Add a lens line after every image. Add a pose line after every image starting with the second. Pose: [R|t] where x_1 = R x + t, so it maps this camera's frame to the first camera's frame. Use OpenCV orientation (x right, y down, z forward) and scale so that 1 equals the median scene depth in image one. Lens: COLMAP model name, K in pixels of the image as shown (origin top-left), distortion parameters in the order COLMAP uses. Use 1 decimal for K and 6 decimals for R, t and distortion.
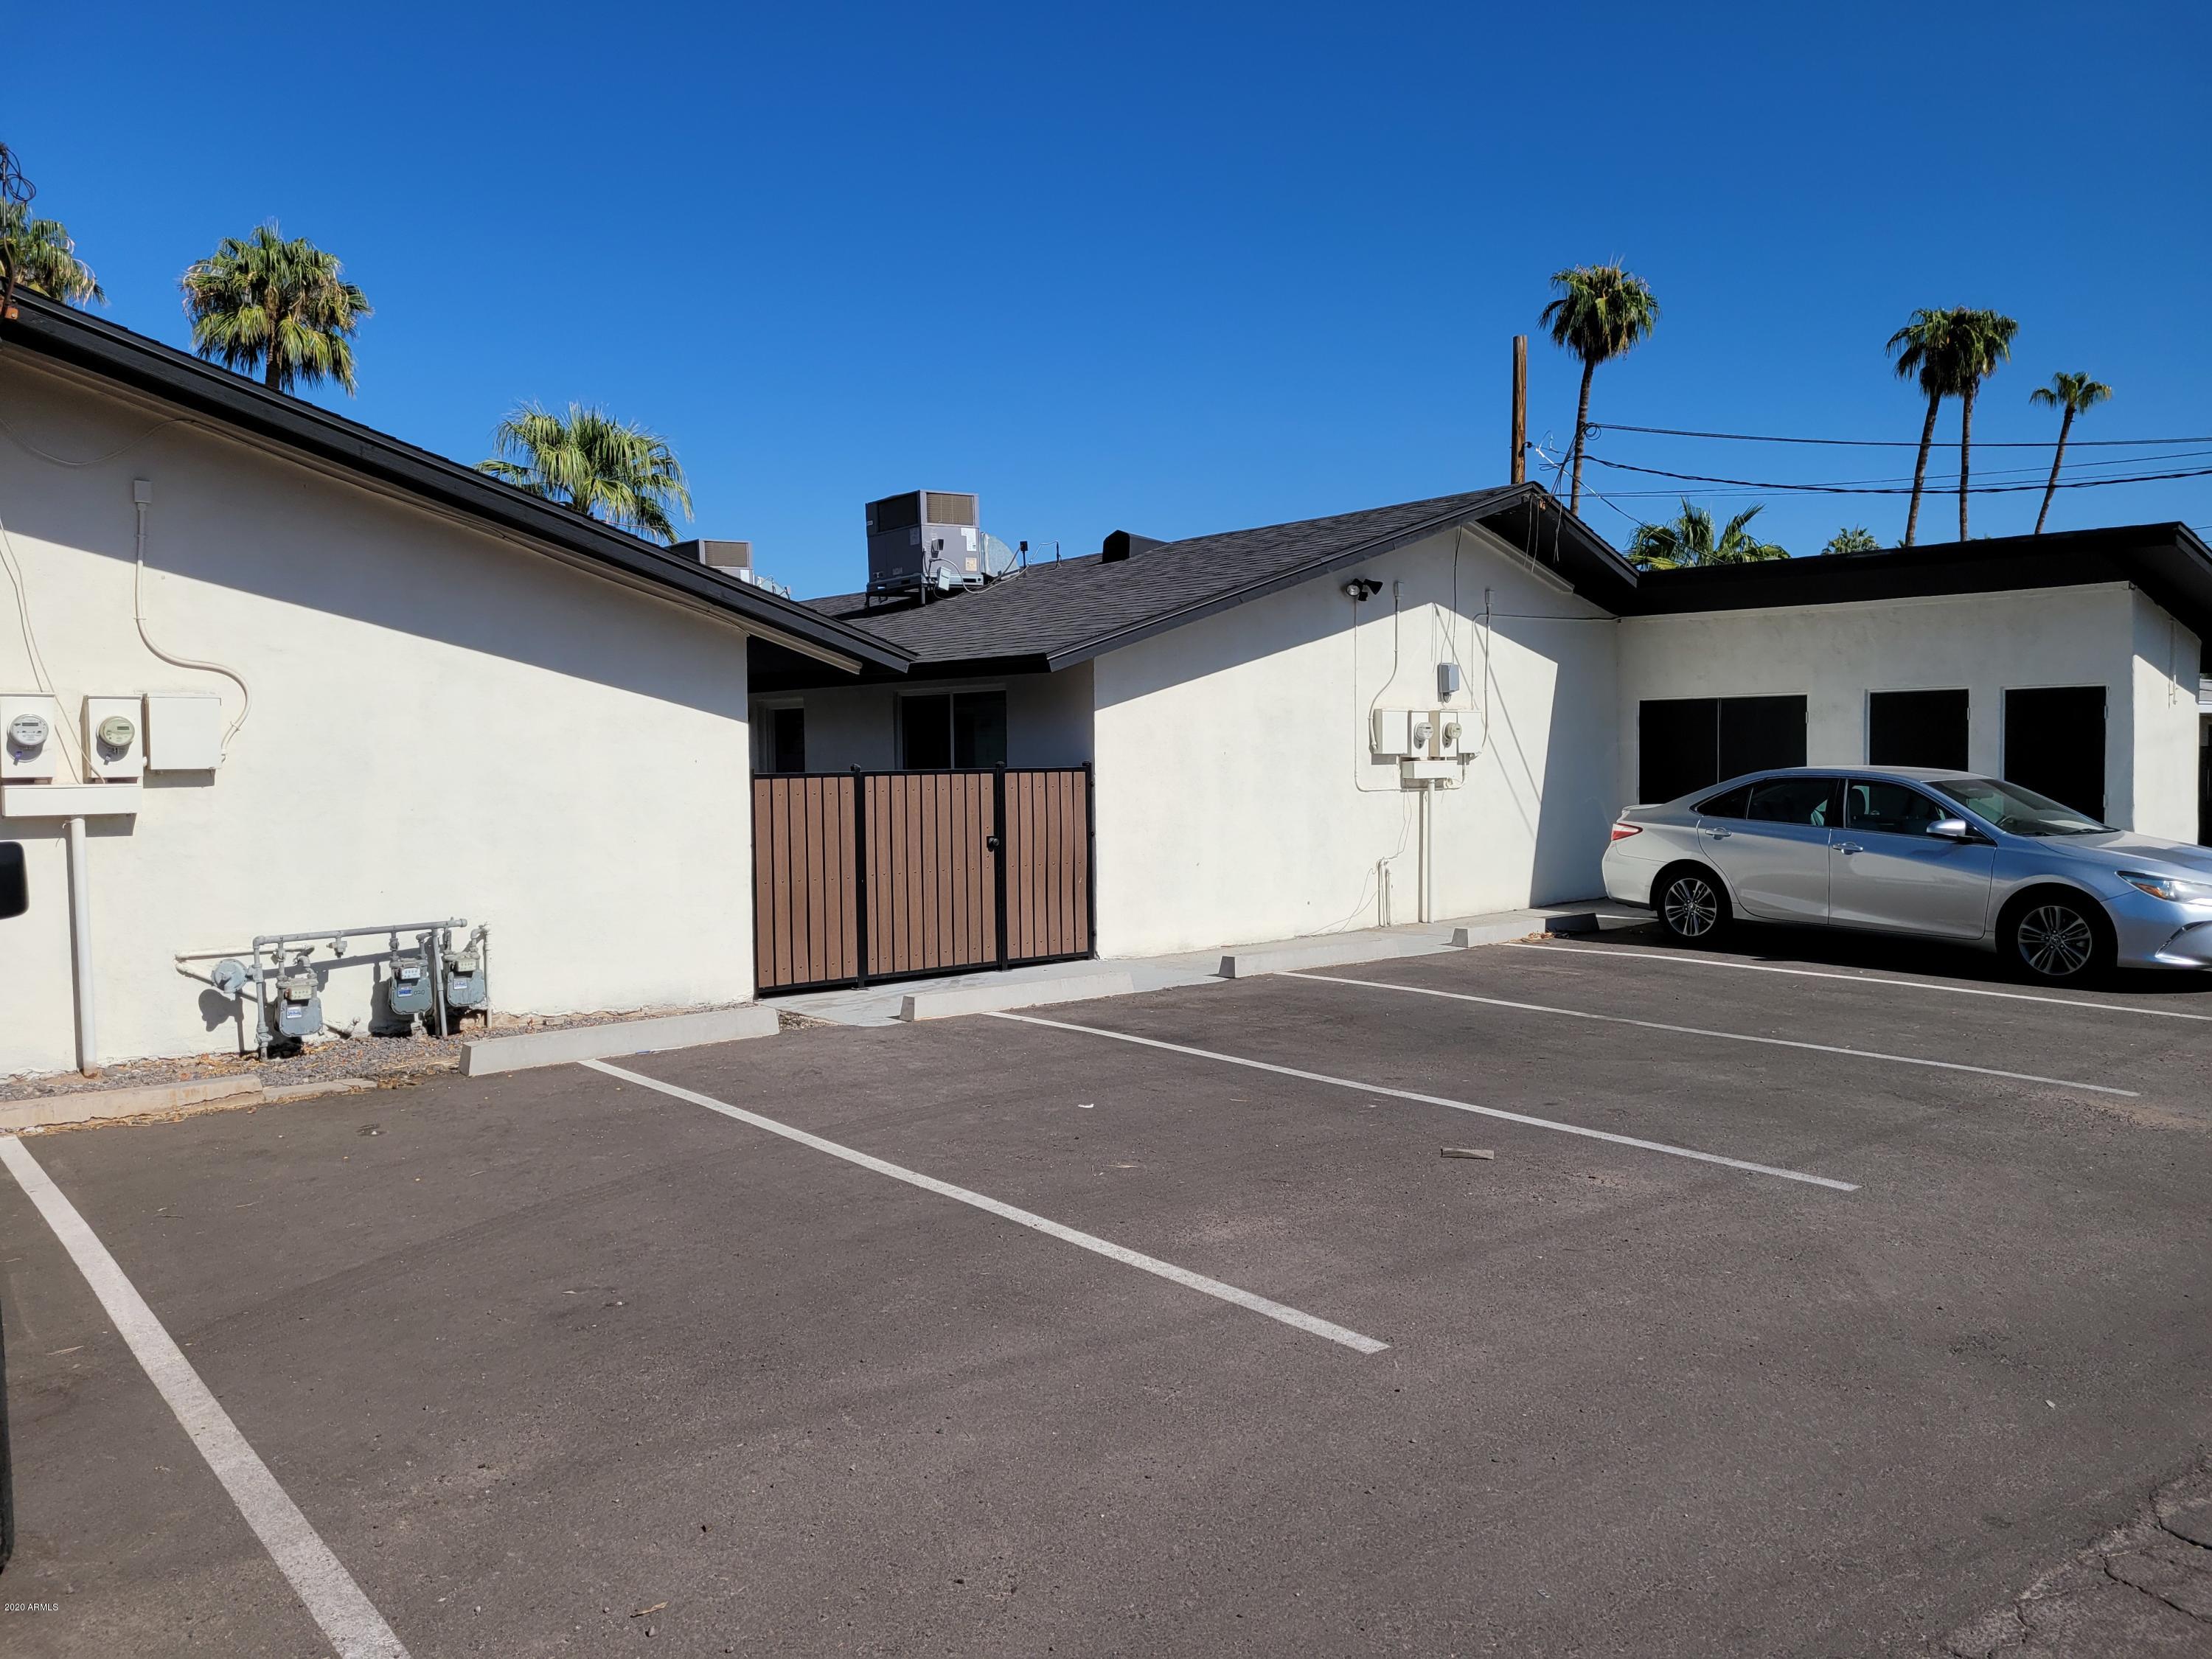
lens RADIAL K [[1700.5, 0, 1106.7], [0, 1700.5, 783.7], [0, 0, 1]] dist [0.204955, 0.000331]
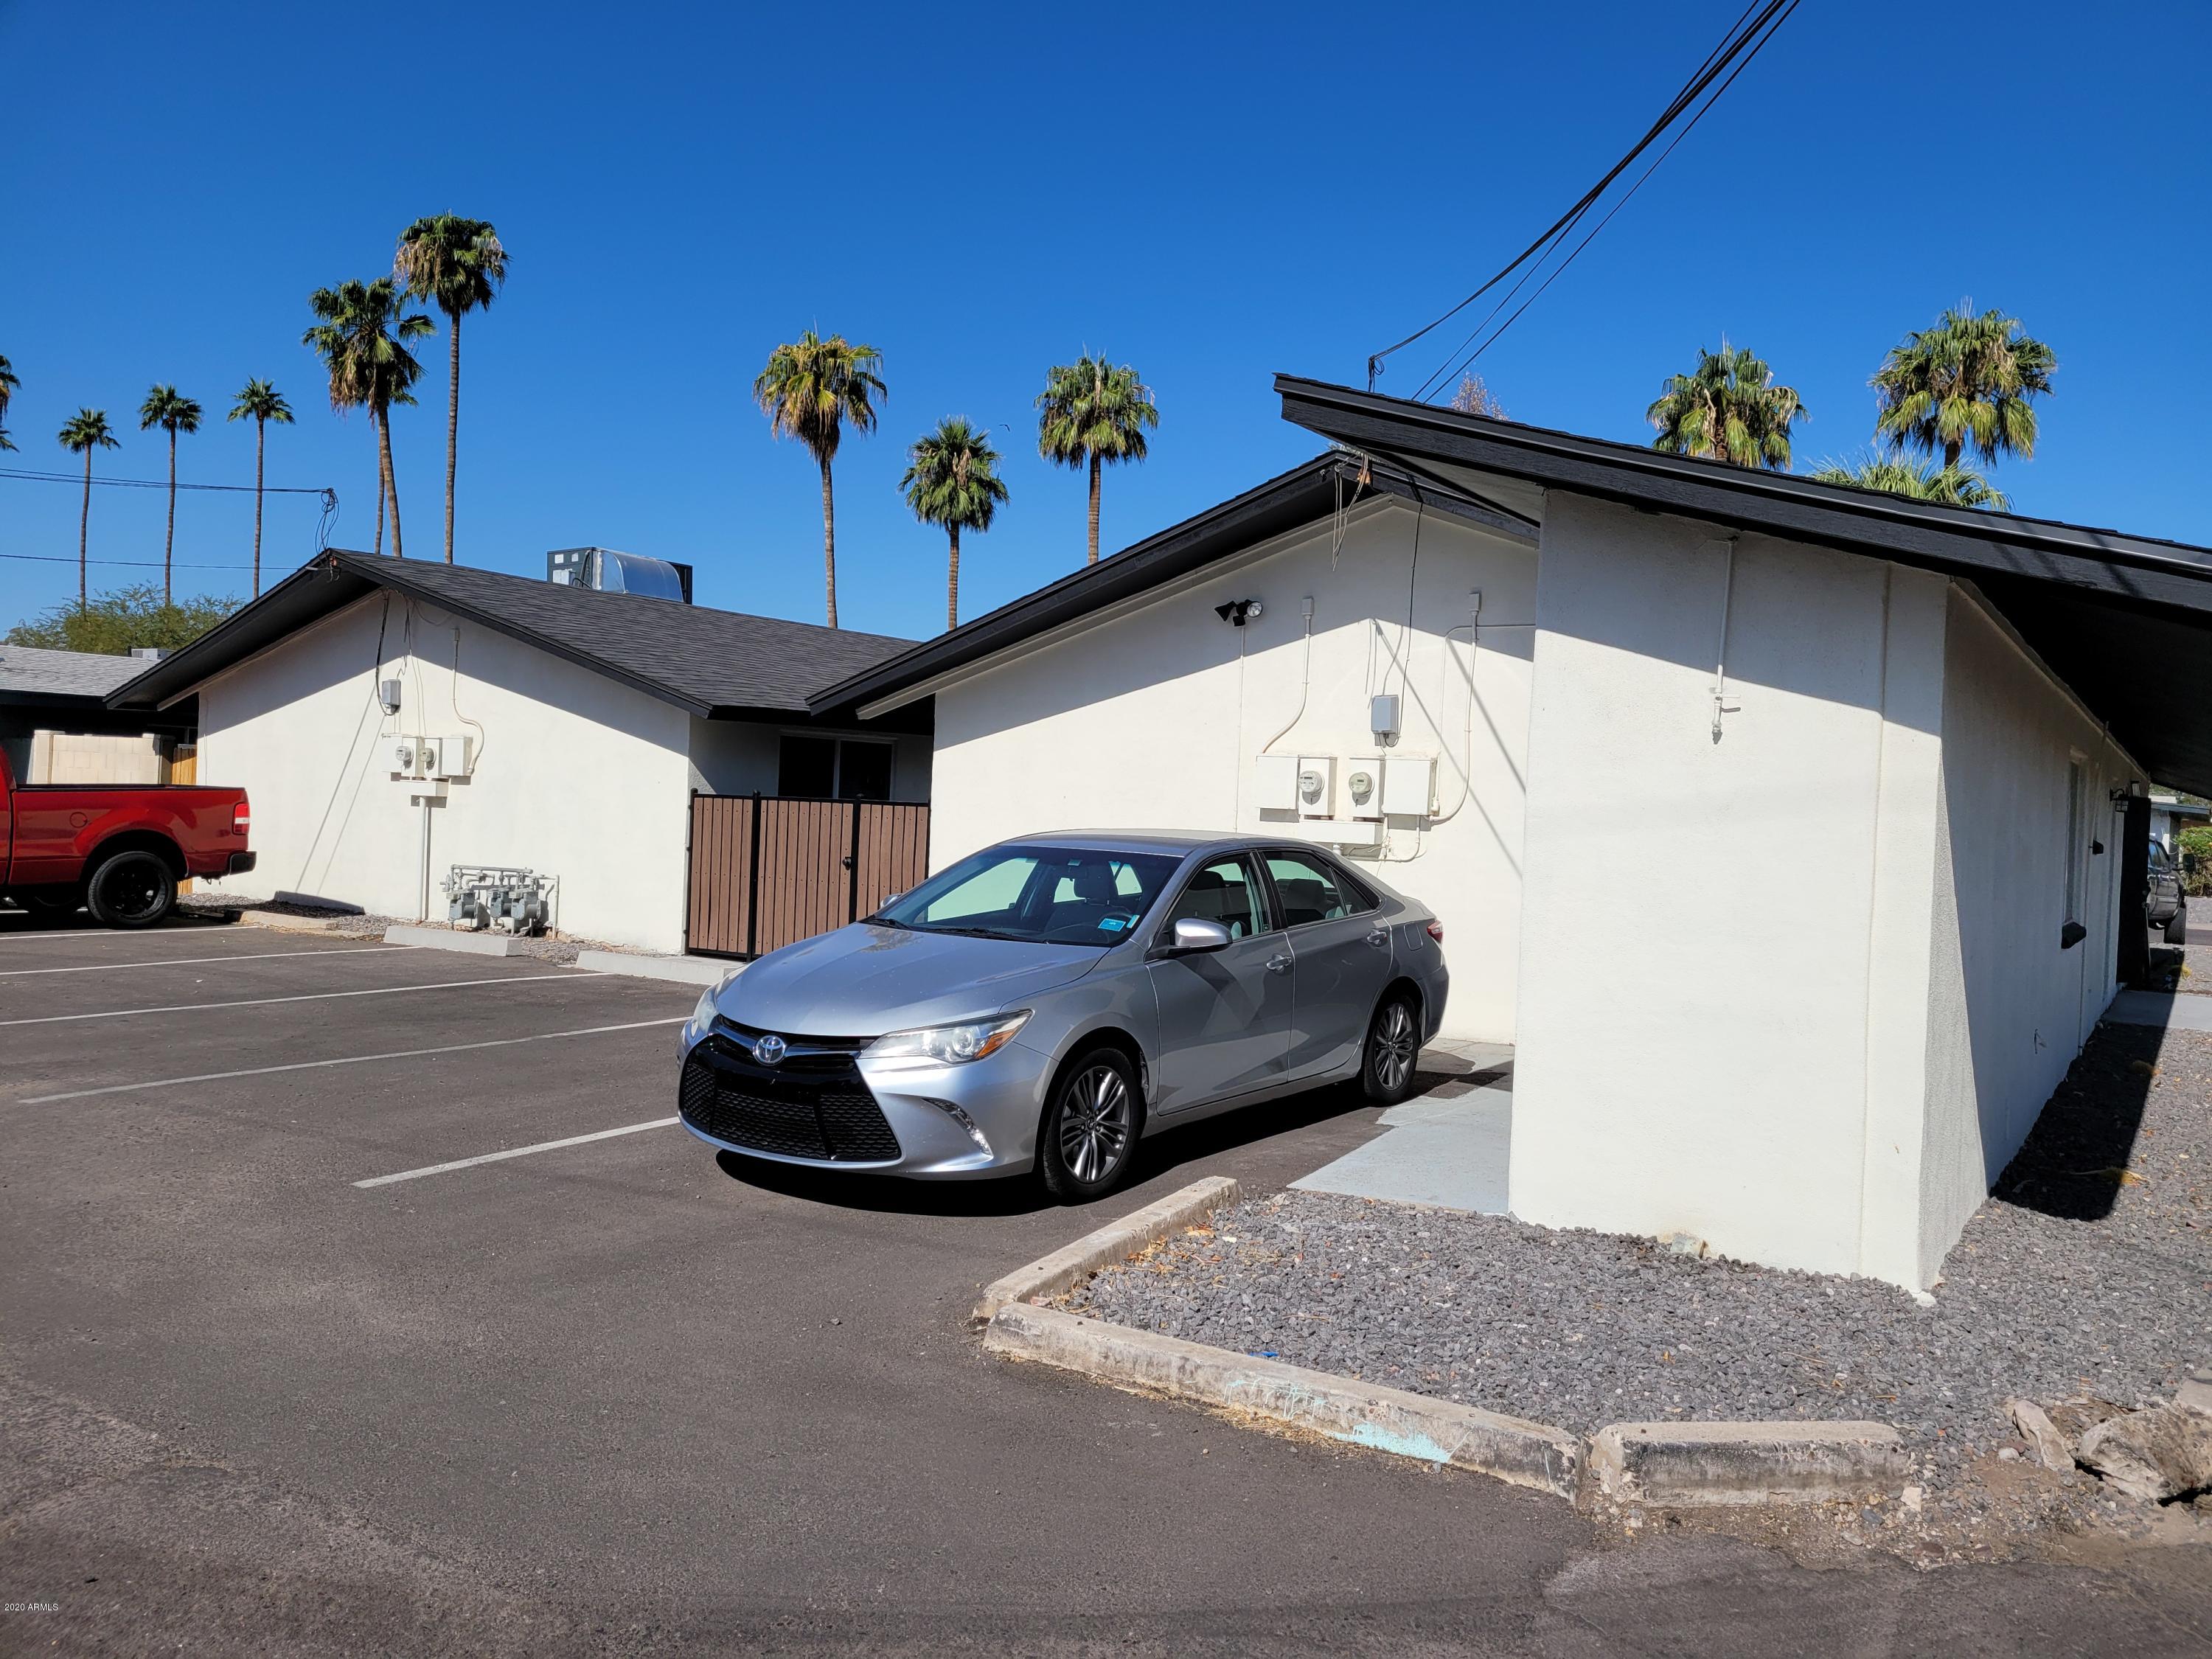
lens RADIAL K [[1654.2, 0, 1106.0], [0, 1654.2, 829.5], [0, 0, 1]] dist [0.225485, -0.000010]
pose [[0.307788, 0.043351, -0.950467, 1.076528], [-0.060175, 0.997848, 0.026026, -0.028549], [0.949550, 0.049184, 0.309734, 0.814014]]
